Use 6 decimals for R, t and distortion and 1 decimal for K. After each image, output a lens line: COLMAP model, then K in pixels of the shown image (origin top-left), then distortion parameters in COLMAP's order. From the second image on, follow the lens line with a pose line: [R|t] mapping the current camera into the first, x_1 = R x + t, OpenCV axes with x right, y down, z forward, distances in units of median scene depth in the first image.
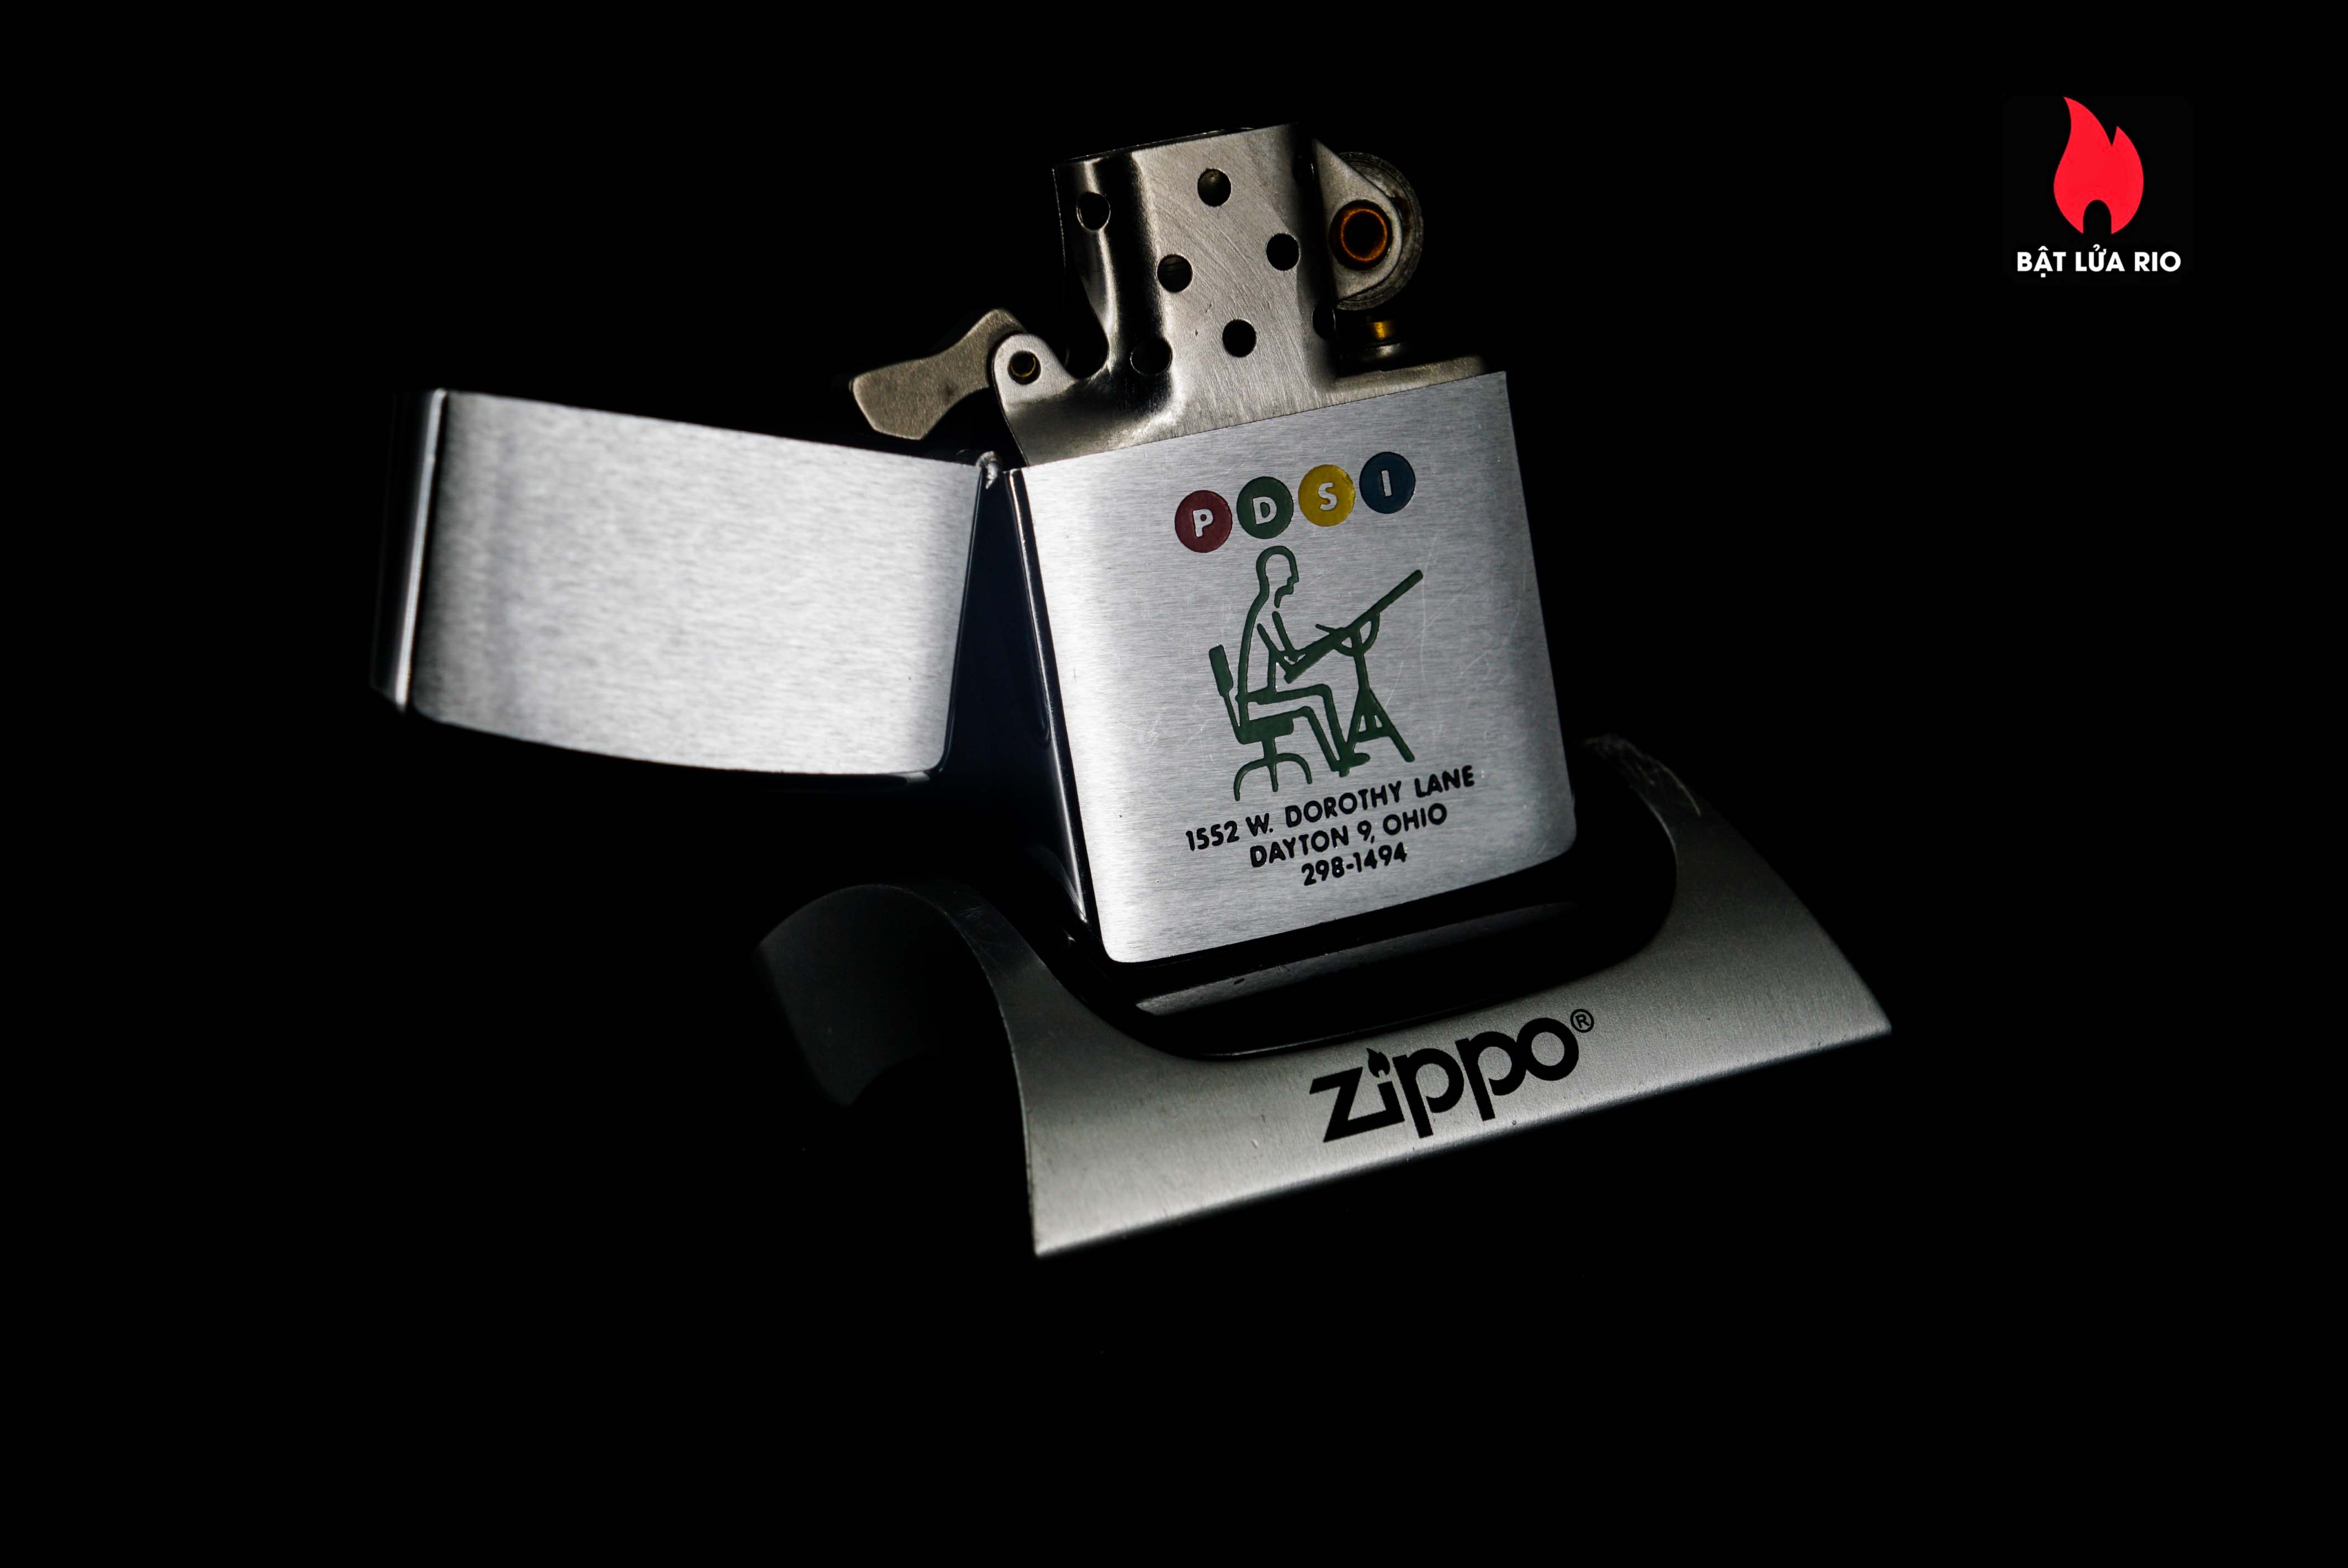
lens RADIAL K [[5653.6, 0, 1173.6], [0, 5653.6, 780.4], [0, 0, 1]] dist [0.378726, 0.000000]
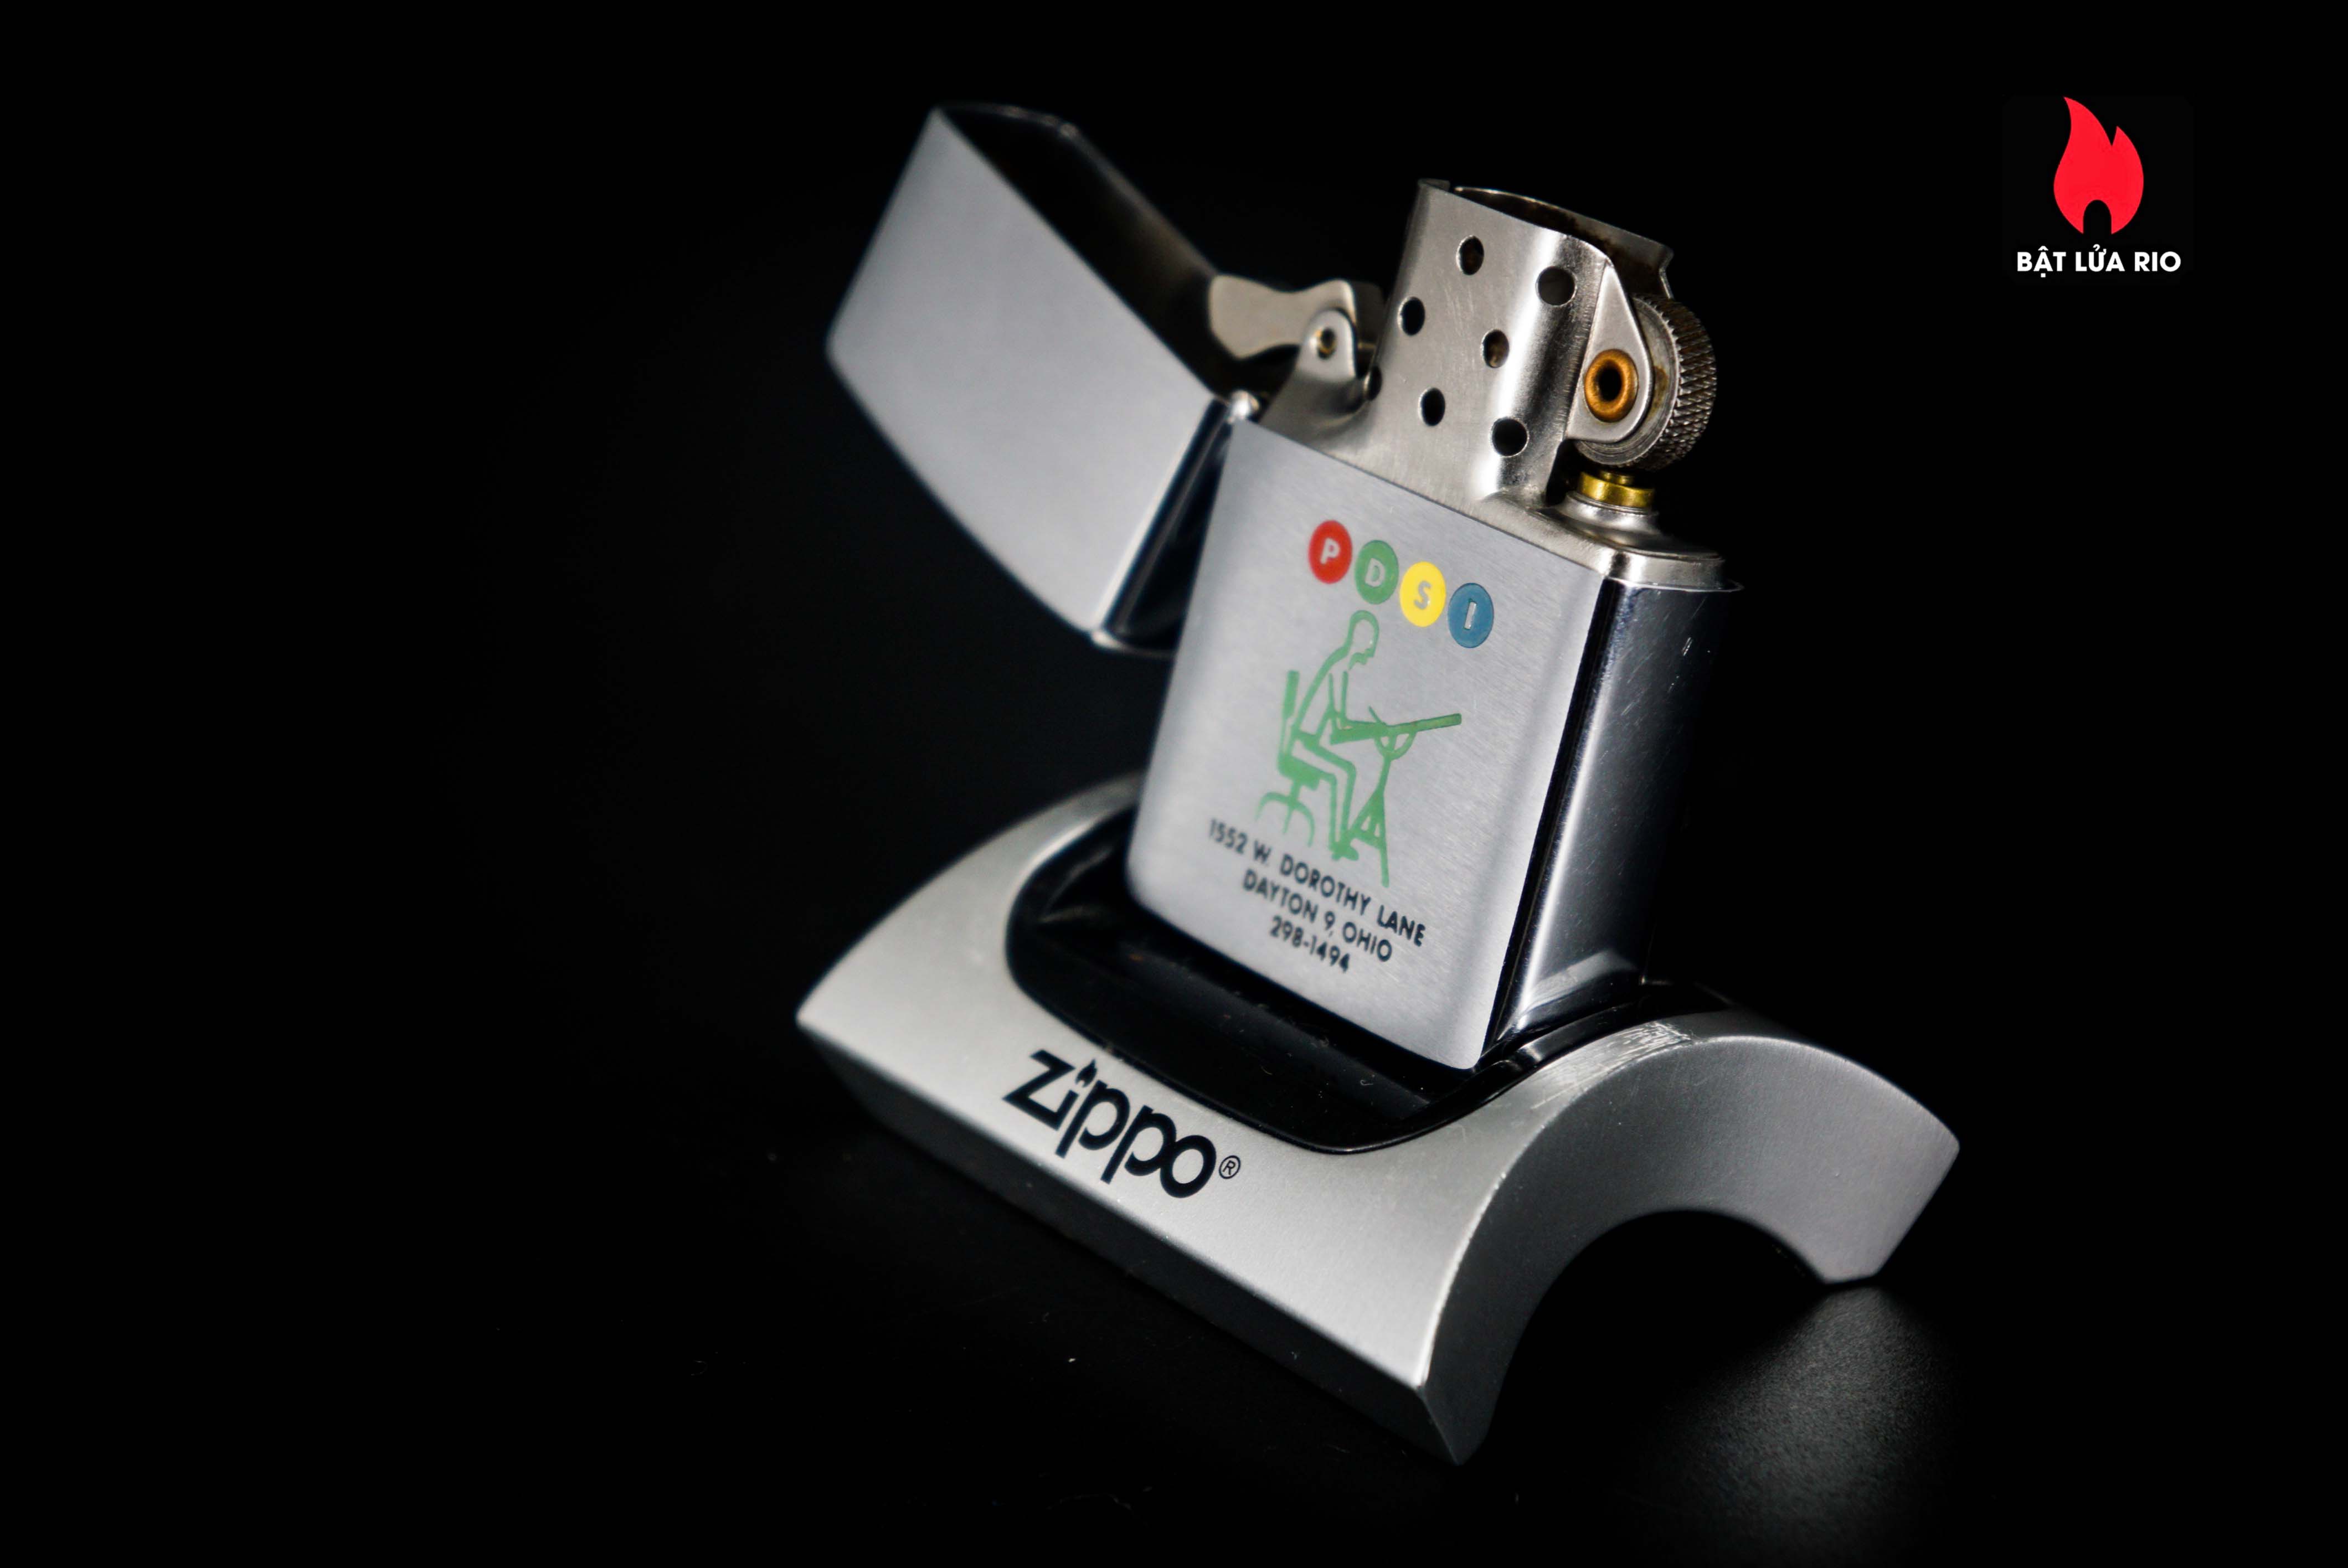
lens RADIAL K [[5653.6, 0, 1174.1], [0, 5653.6, 783.7], [0, 0, 1]] dist [0.378726, 0.000000]
pose [[0.228546, 0.432686, -0.872095, 0.871618], [-0.406359, 0.856434, 0.318423, -0.312301], [0.884669, 0.281609, 0.371561, 0.614242]]
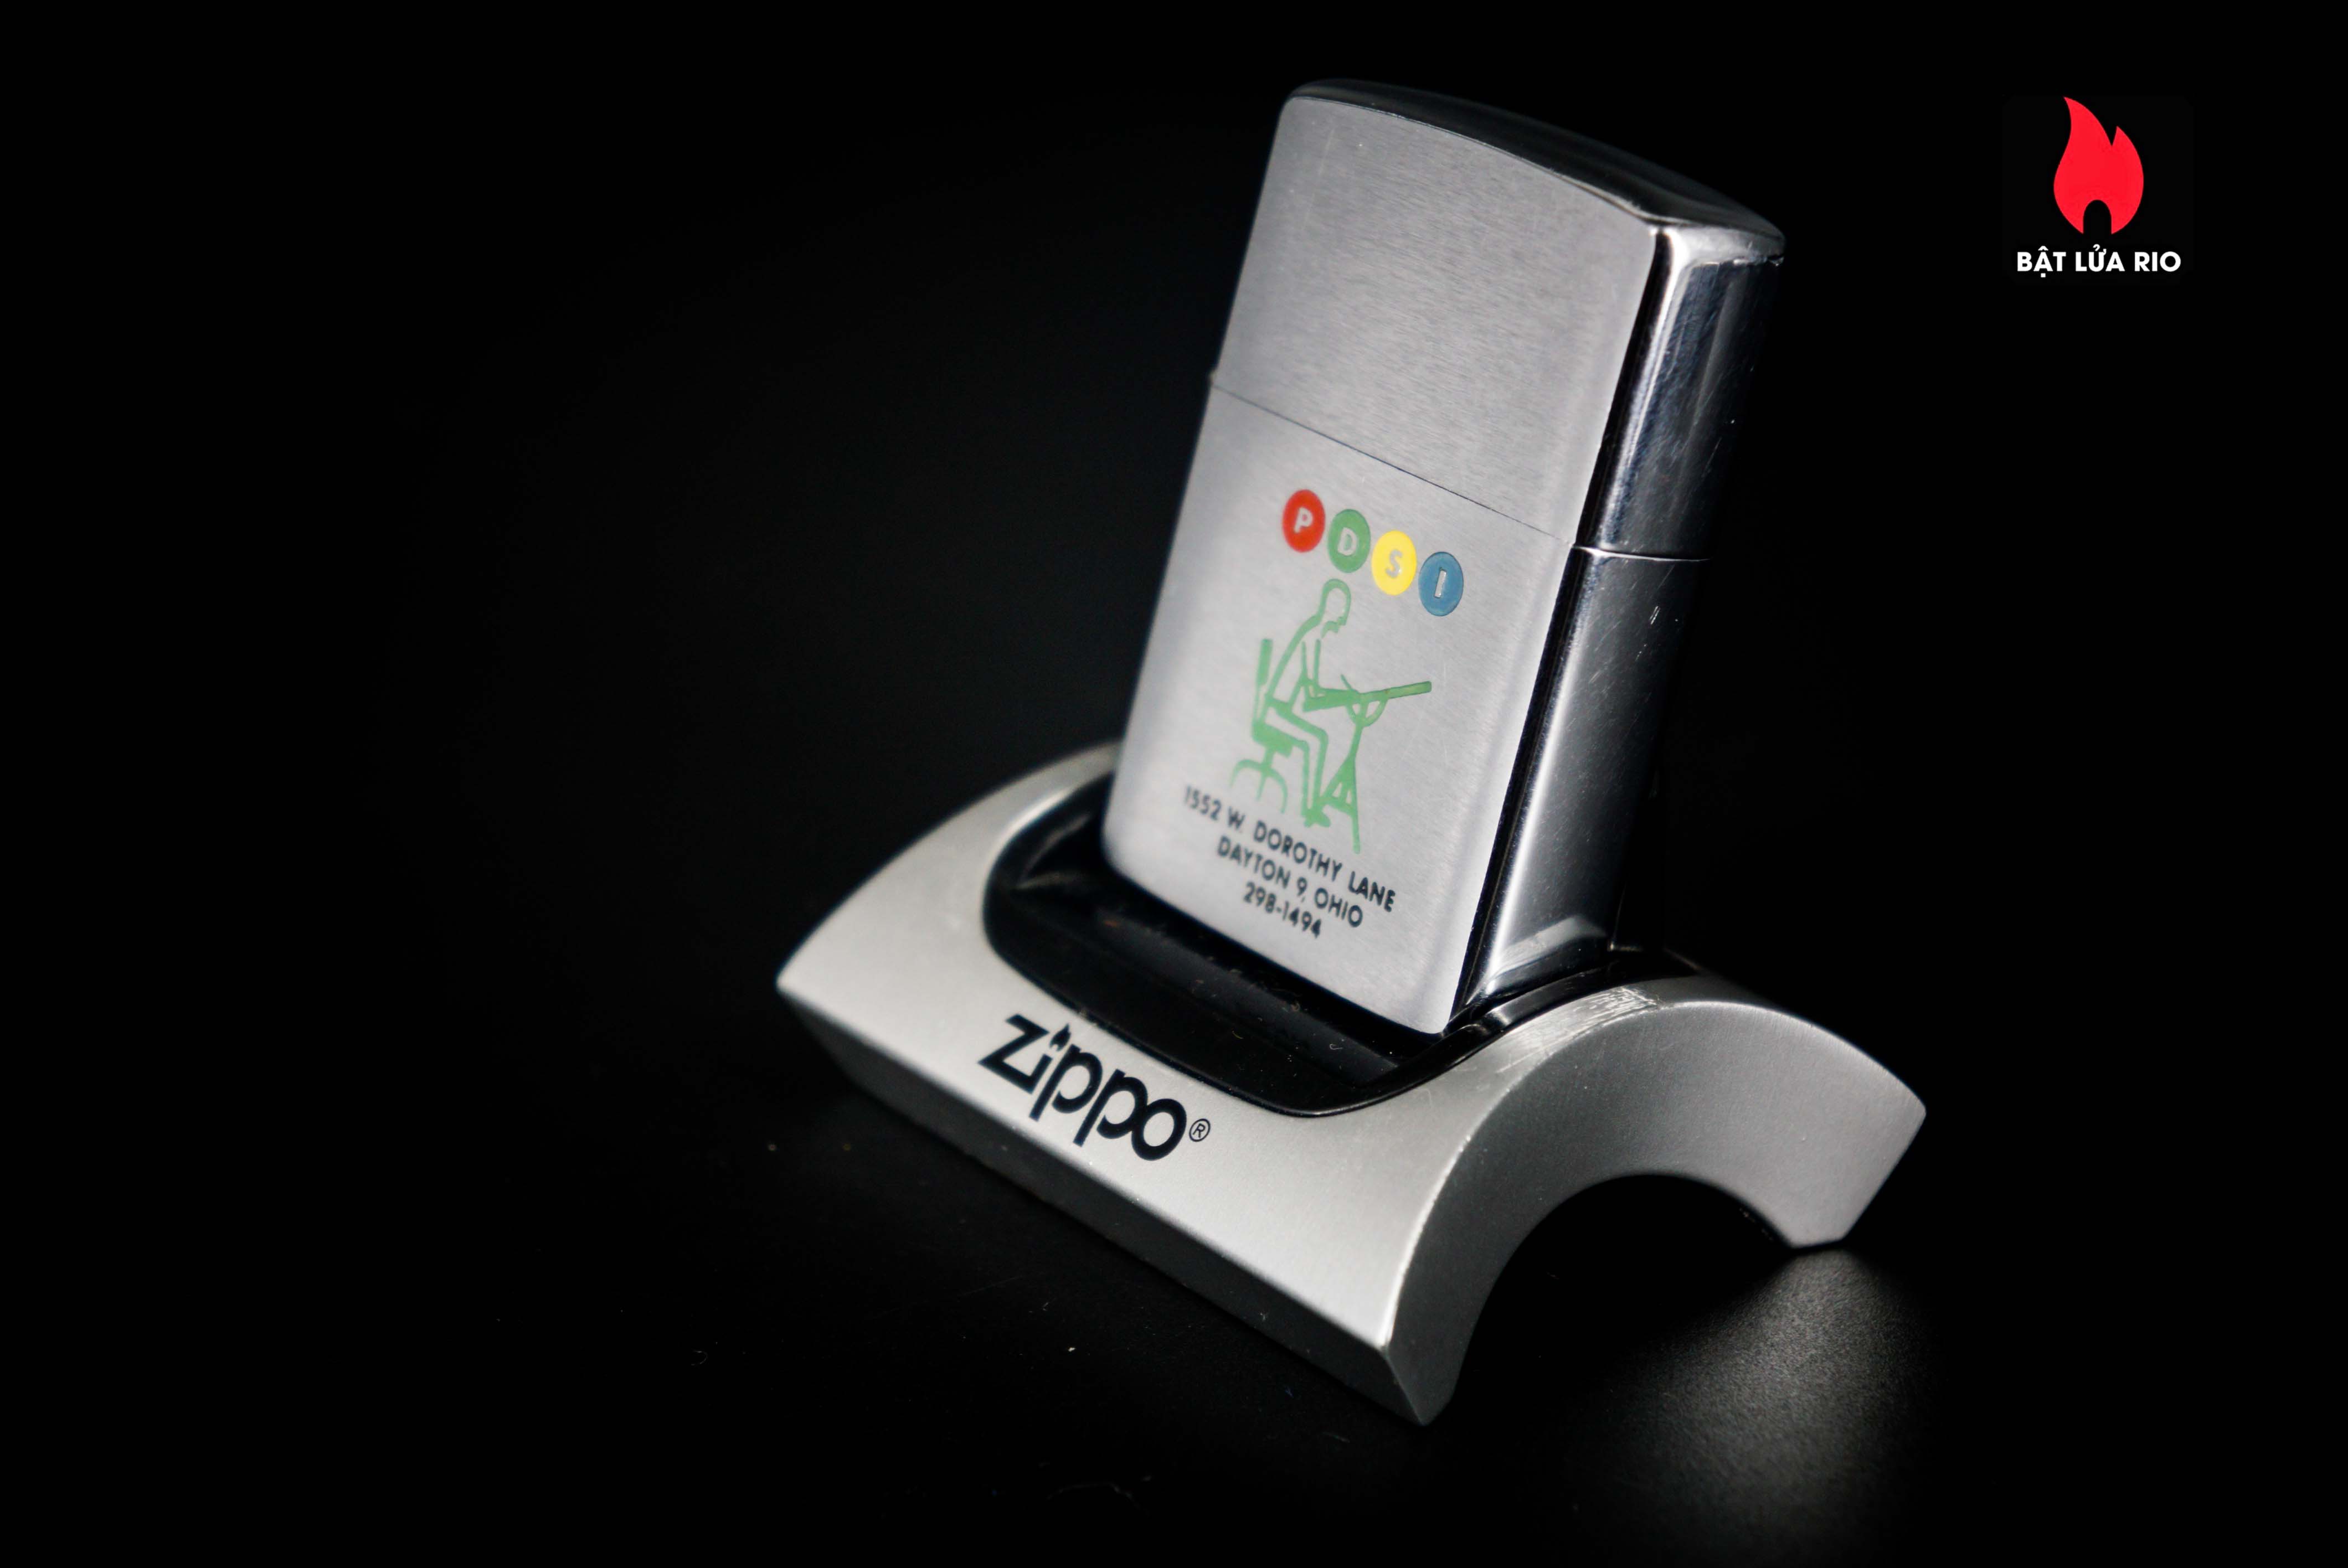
lens RADIAL K [[5653.6, 0, 1182.2], [0, 5653.6, 773.6], [0, 0, 1]] dist [0.378726, 0.000000]
pose [[0.221073, 0.433471, -0.873630, 0.883142], [-0.406262, 0.855303, 0.321572, -0.316904], [0.886610, 0.283832, 0.365187, 0.624020]]
